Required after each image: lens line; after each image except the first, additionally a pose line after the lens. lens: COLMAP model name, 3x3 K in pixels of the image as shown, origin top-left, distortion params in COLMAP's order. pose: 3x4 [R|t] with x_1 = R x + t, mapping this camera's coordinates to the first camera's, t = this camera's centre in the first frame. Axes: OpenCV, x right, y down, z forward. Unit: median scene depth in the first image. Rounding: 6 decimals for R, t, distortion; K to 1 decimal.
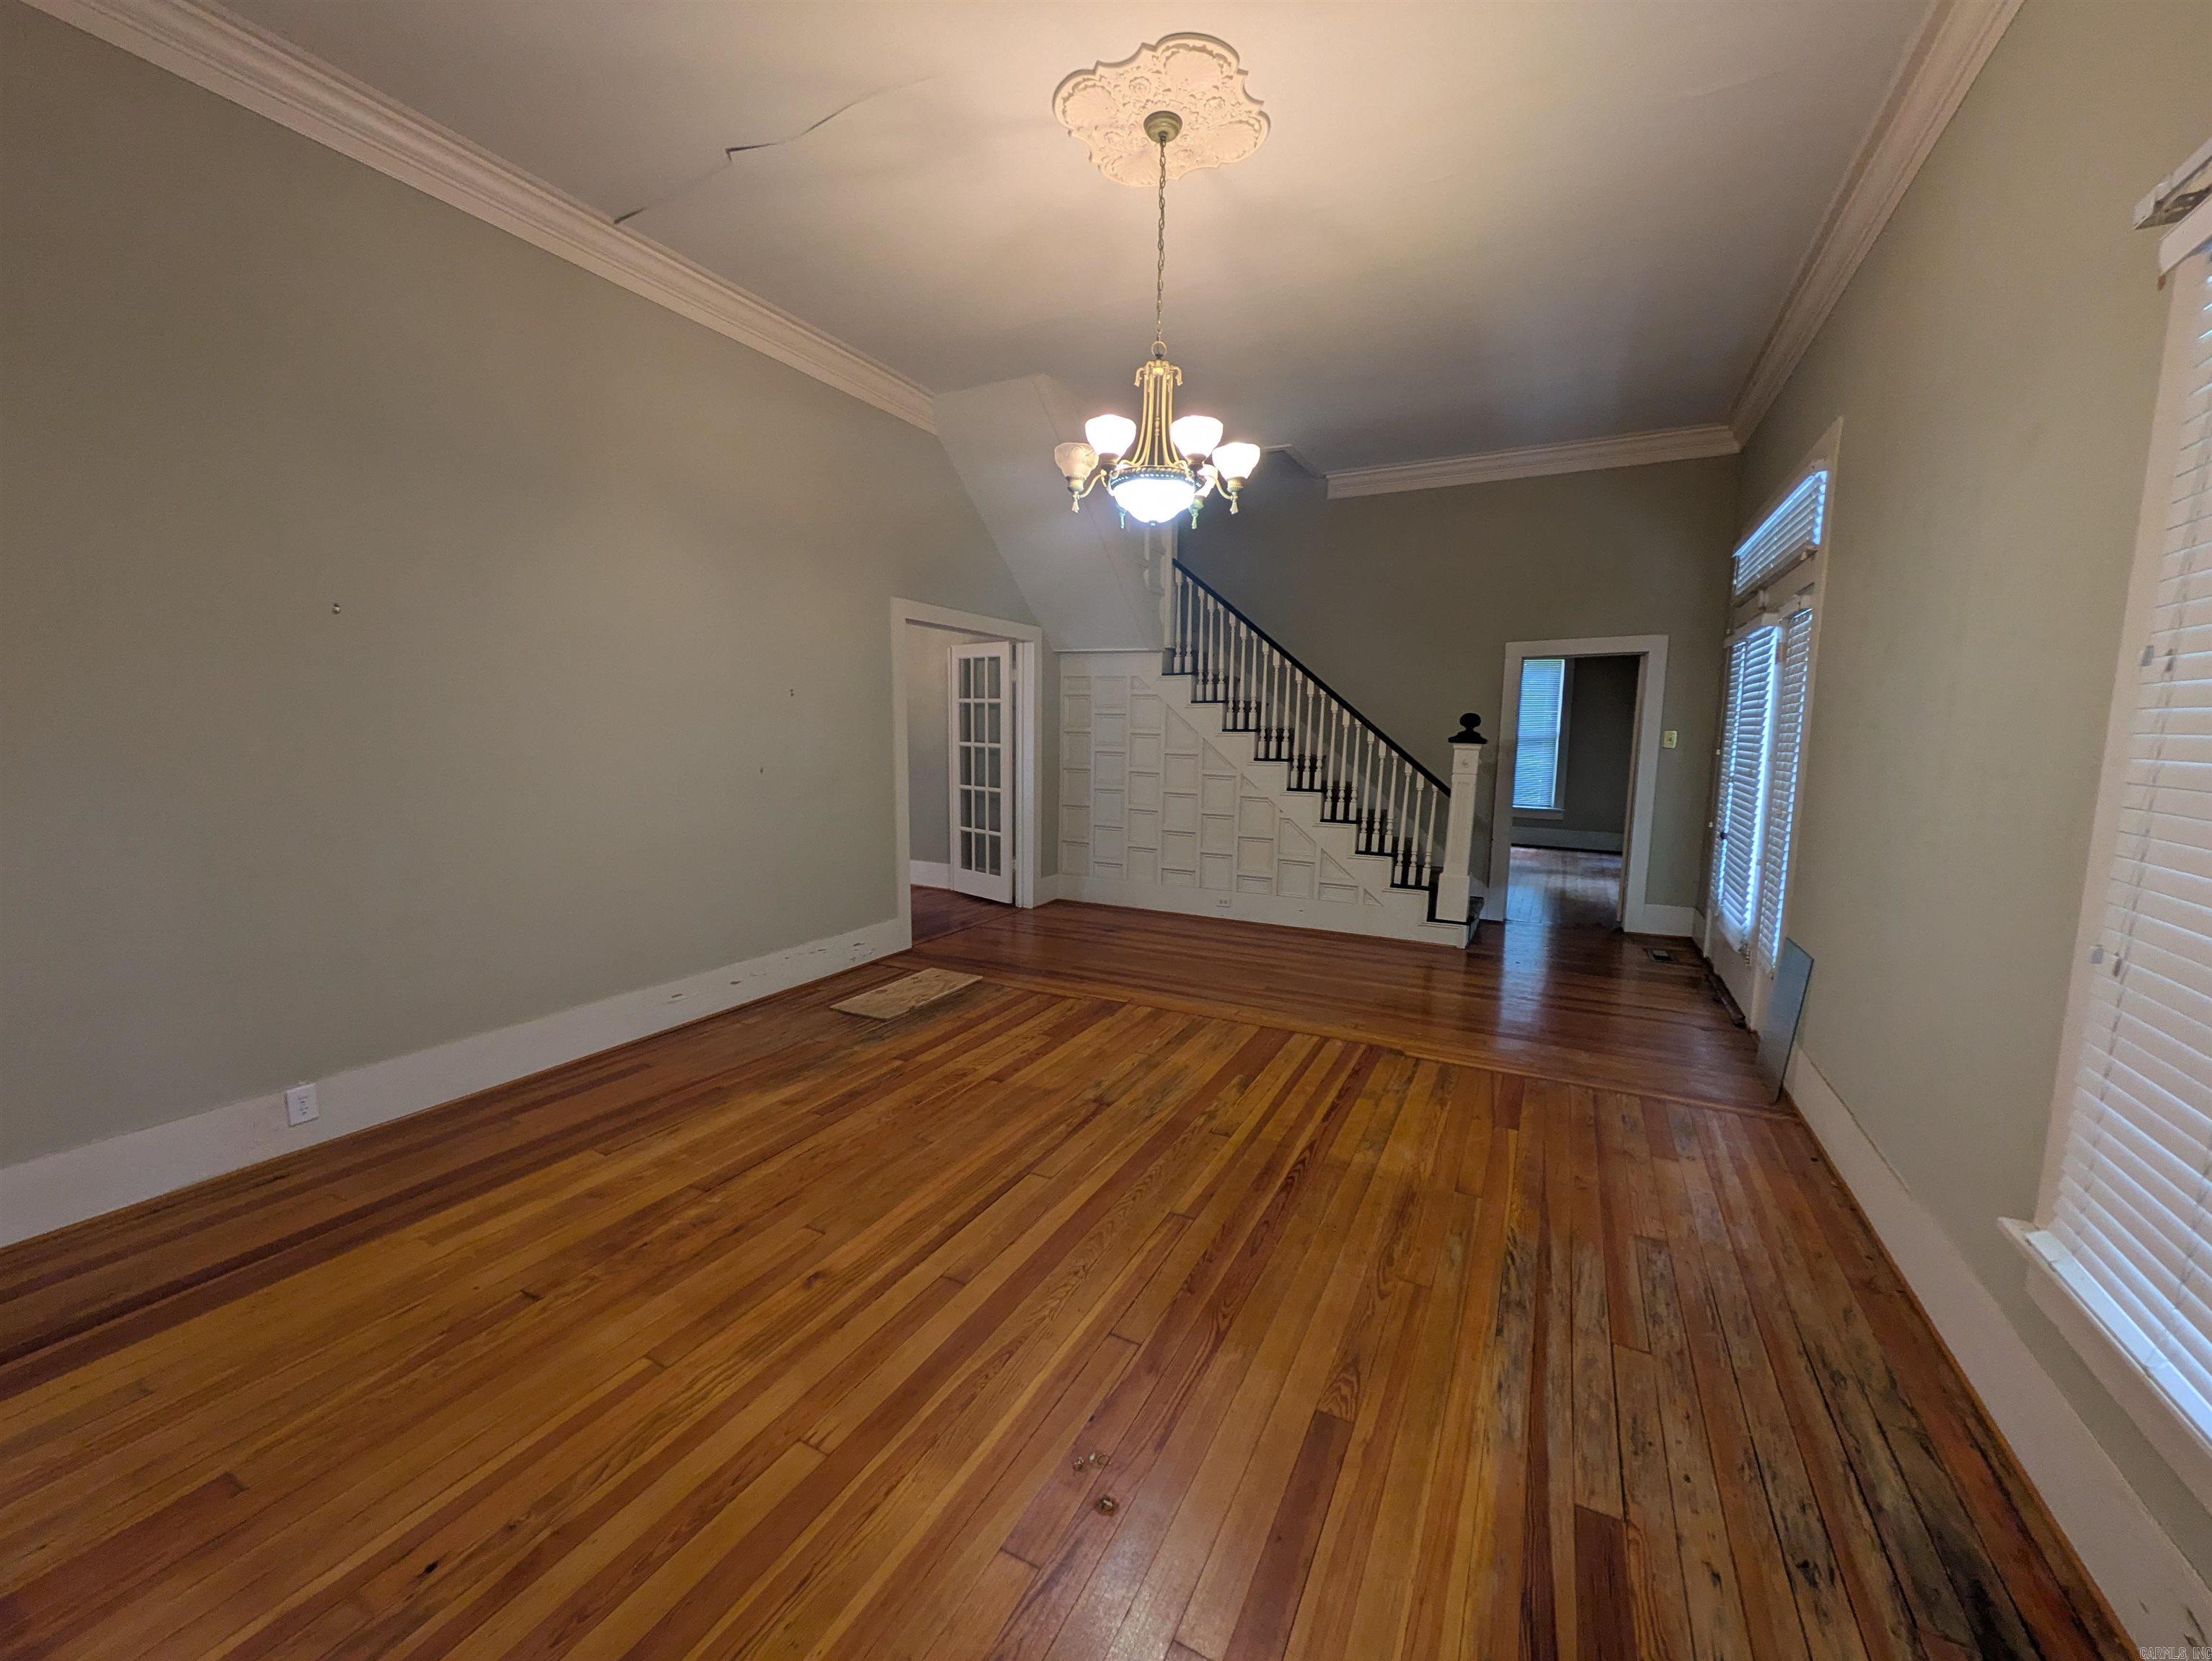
lens RADIAL K [[875.9, 0, 1108.8], [0, 875.9, 833.5], [0, 0, 1]] dist [0.003655, -0.000066]
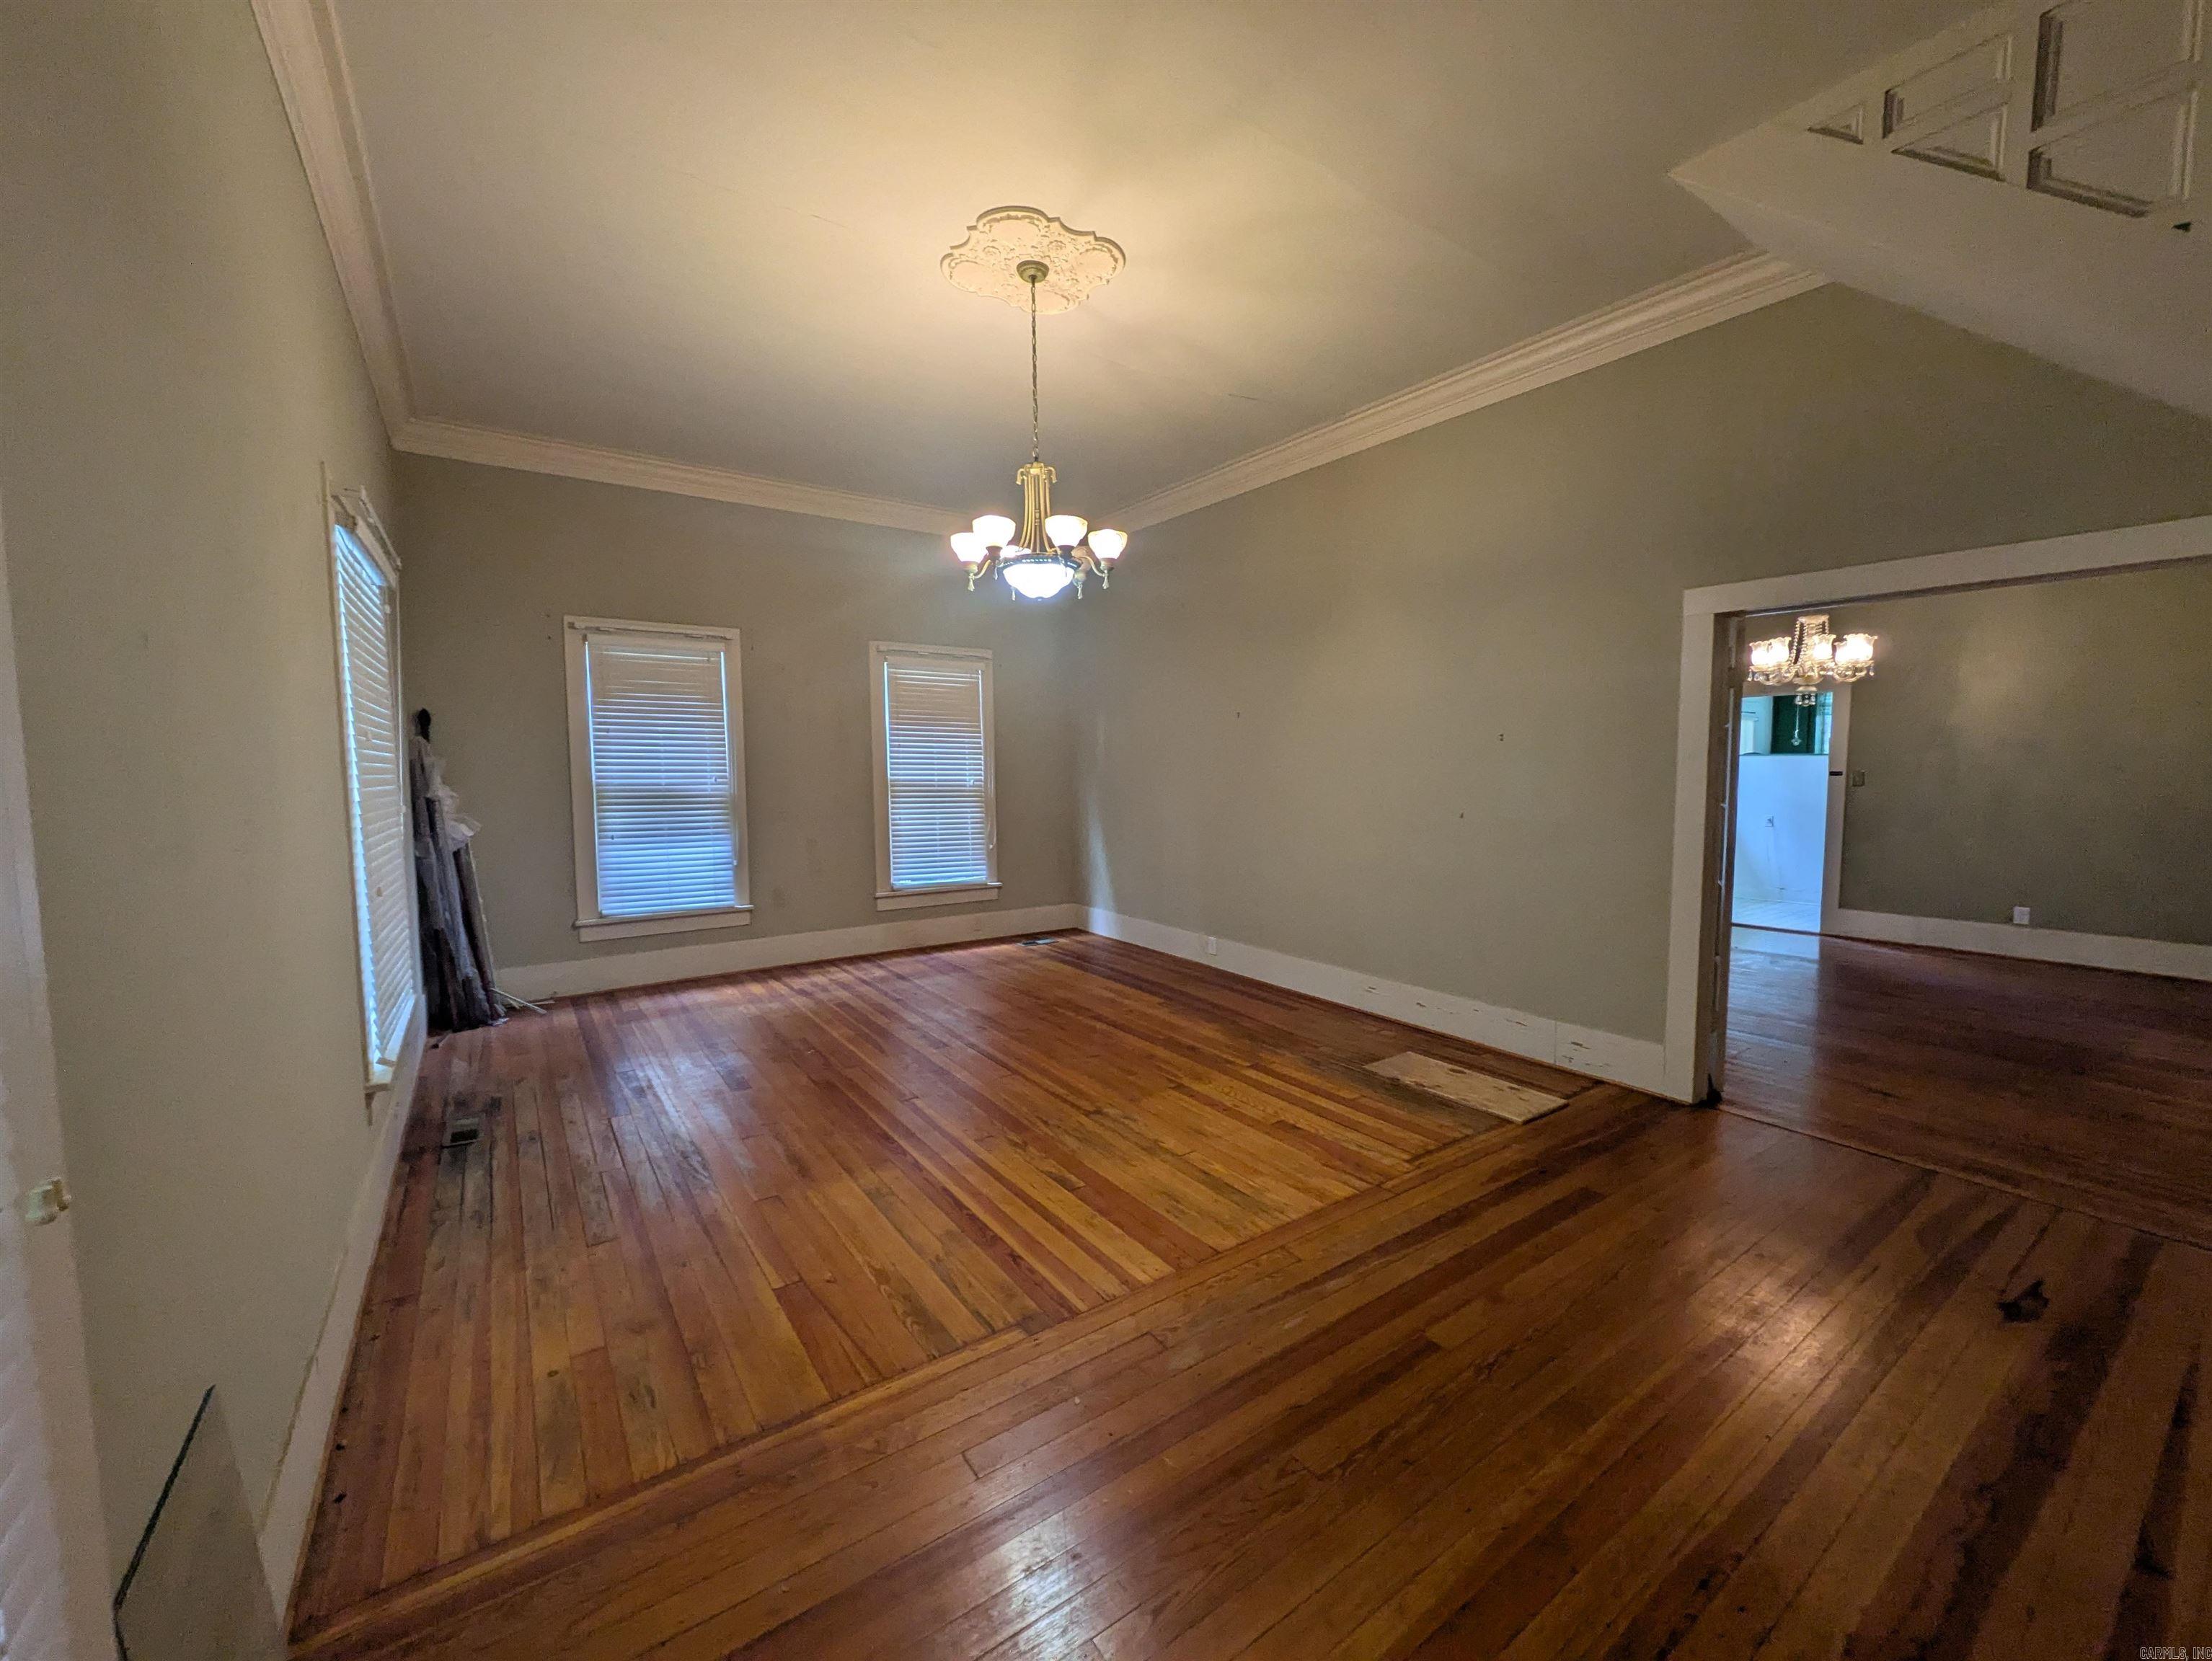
lens RADIAL K [[875.9, 0, 1098.3], [0, 875.9, 831.2], [0, 0, 1]] dist [0.003655, -0.000066]
pose [[-0.472853, 0.061568, -0.878988, 0.876436], [-0.110044, 0.985620, 0.128235, -0.171542], [0.874243, 0.157364, -0.459278, 1.369160]]
